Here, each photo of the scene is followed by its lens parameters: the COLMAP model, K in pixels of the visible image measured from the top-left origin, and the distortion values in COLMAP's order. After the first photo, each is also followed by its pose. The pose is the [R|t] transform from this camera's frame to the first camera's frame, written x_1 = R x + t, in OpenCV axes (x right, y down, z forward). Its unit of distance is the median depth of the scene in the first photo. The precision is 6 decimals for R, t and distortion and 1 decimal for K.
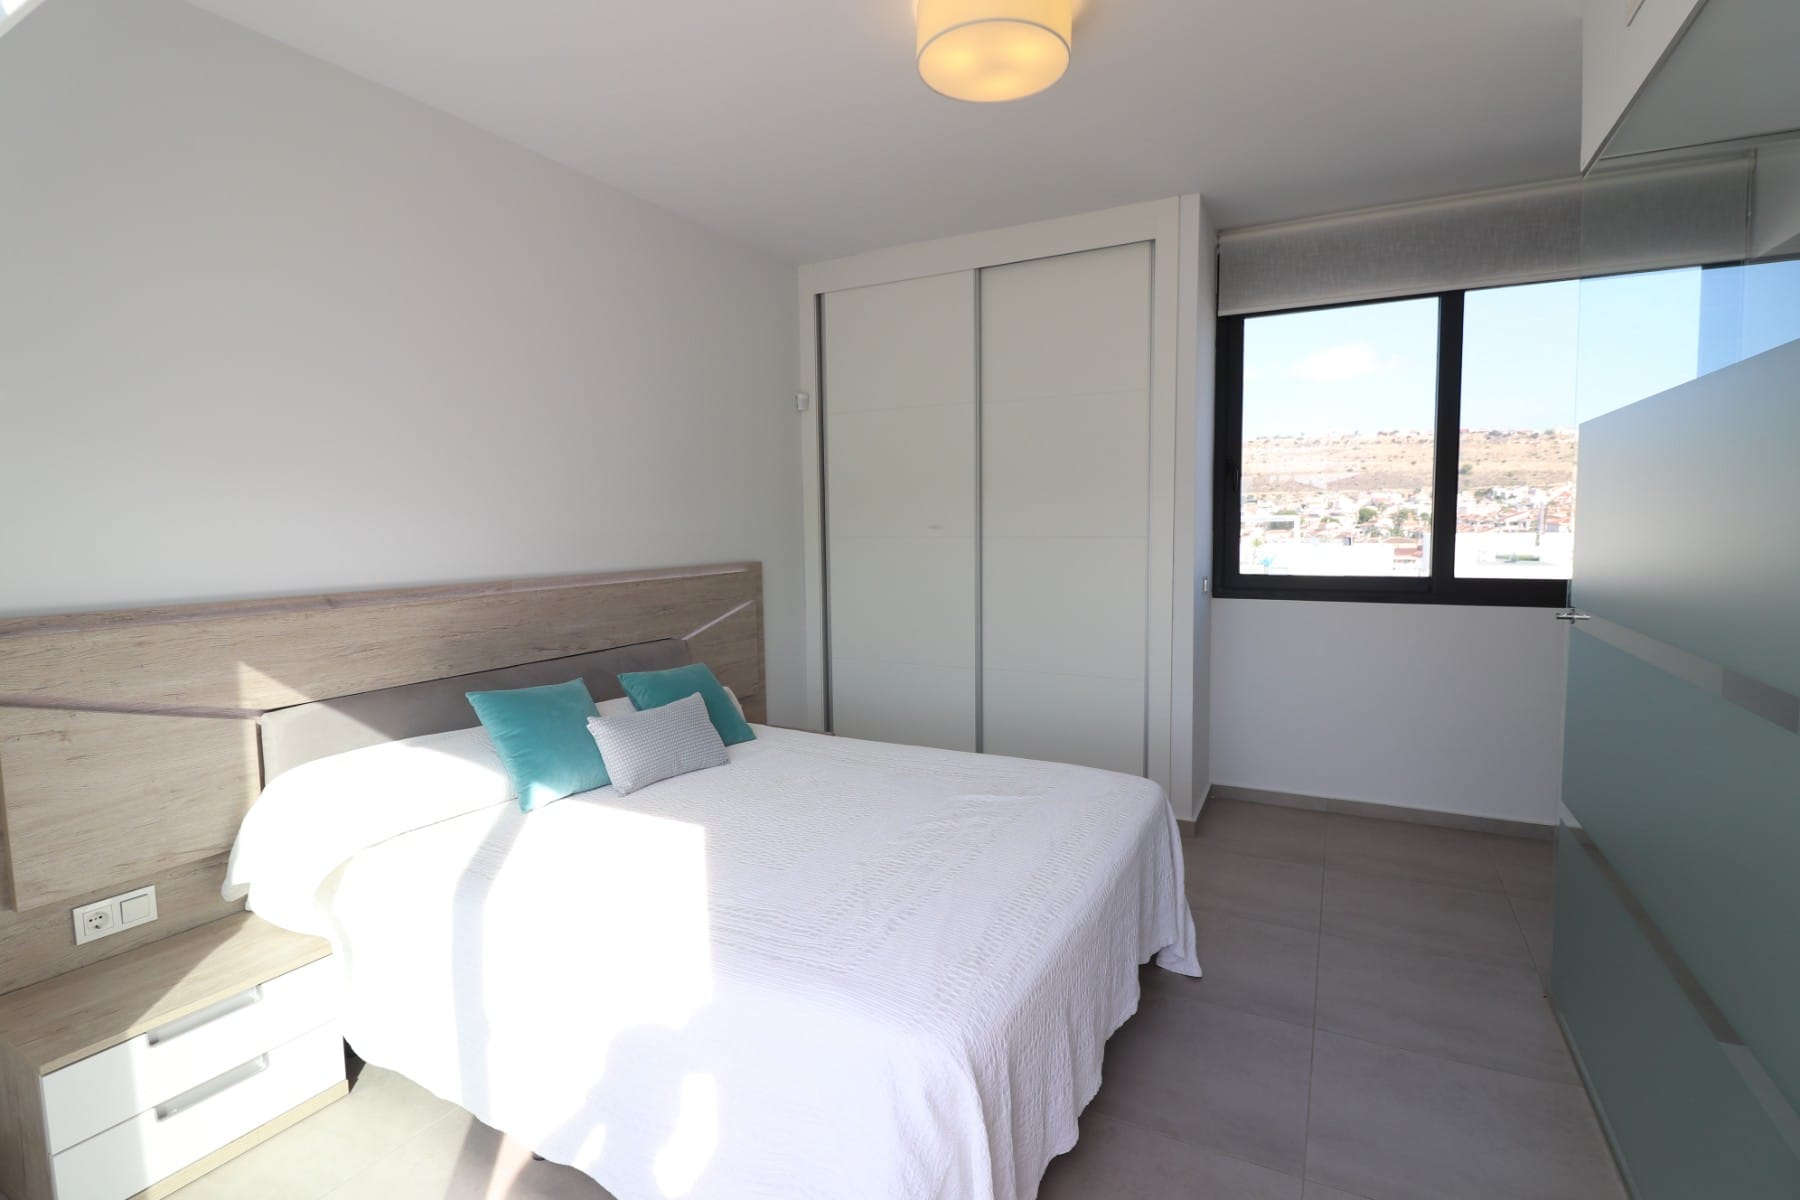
lens RADIAL K [[848.7, 0, 893.4], [0, 848.7, 566.9], [0, 0, 1]] dist [-0.009510, -0.004643]
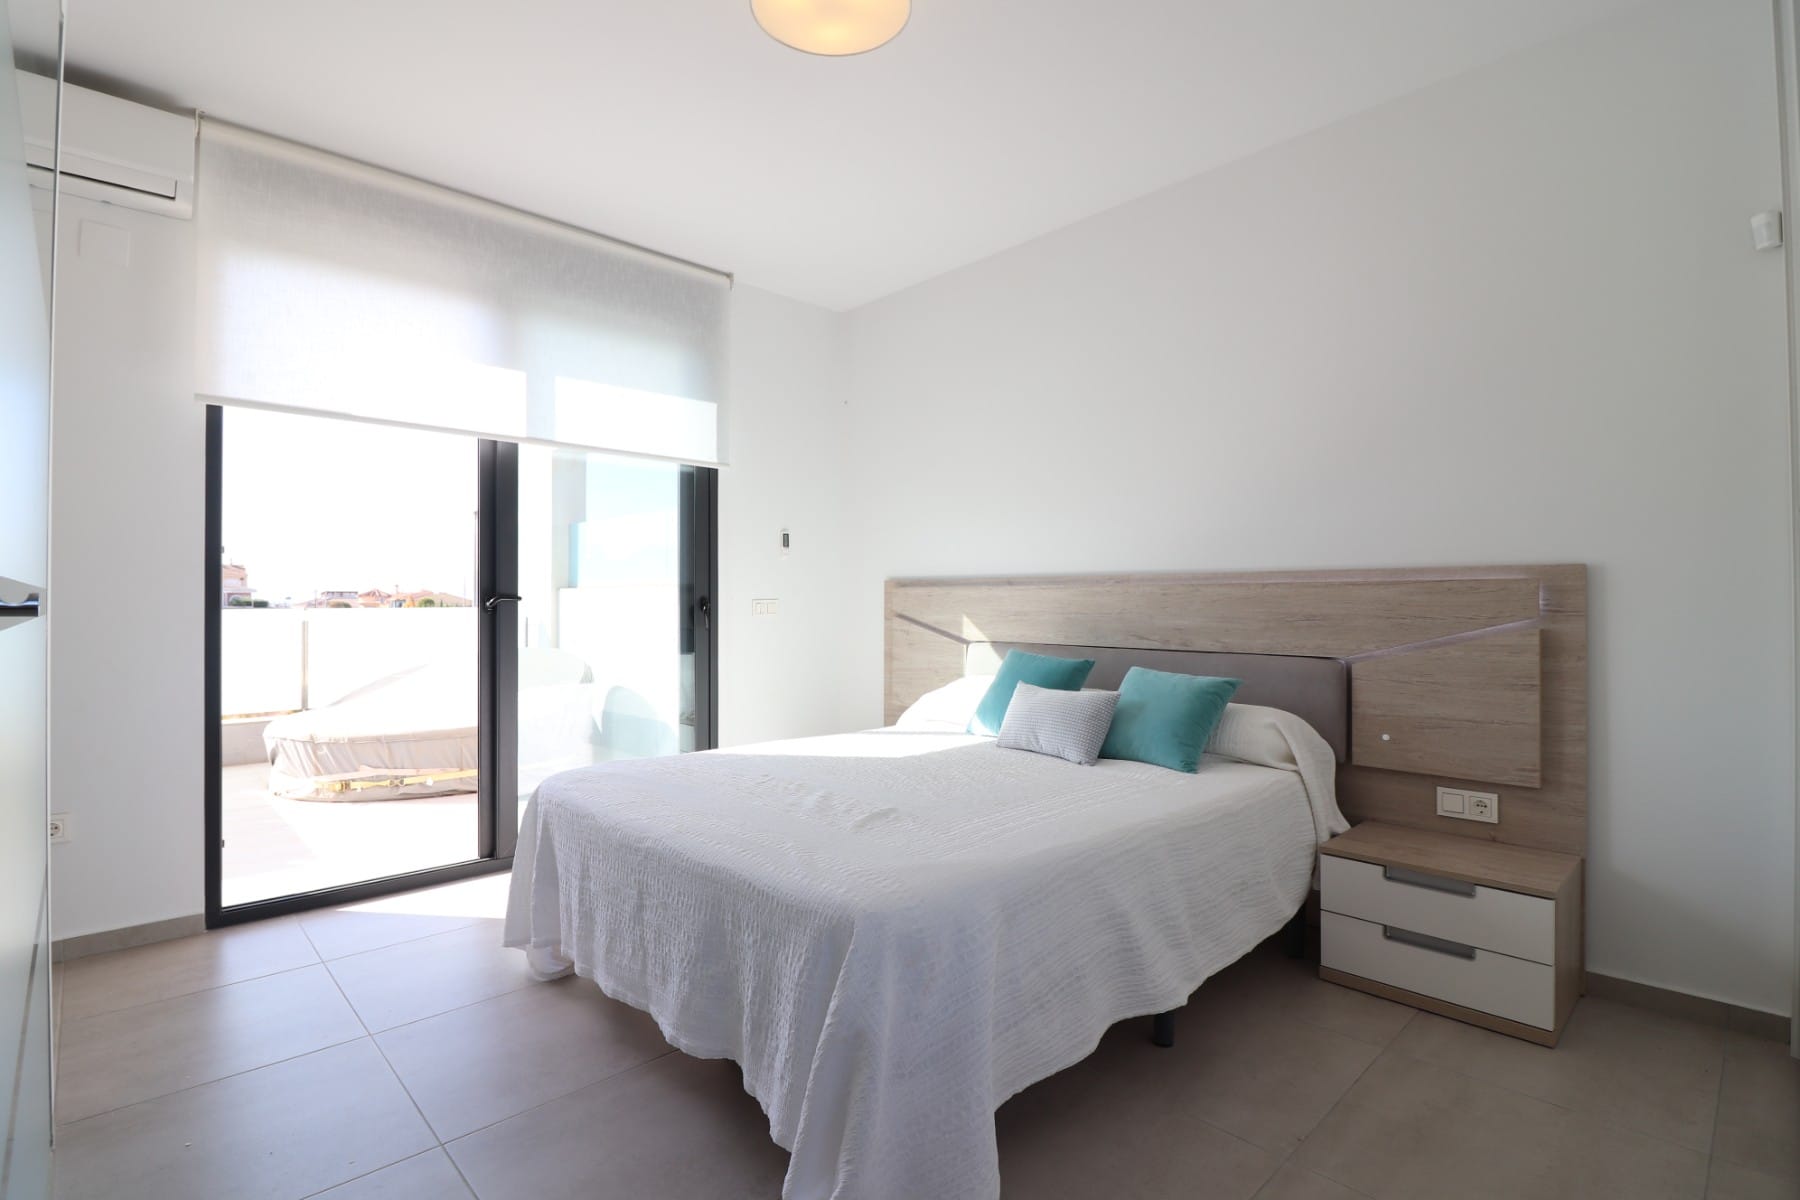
lens RADIAL K [[848.7, 0, 901.3], [0, 848.7, 593.7], [0, 0, 1]] dist [-0.009510, -0.004643]
pose [[-0.294324, 0.007682, -0.955675, 0.837226], [-0.044426, 0.998777, 0.021710, 0.034262], [0.954673, 0.048847, -0.293623, 1.176157]]
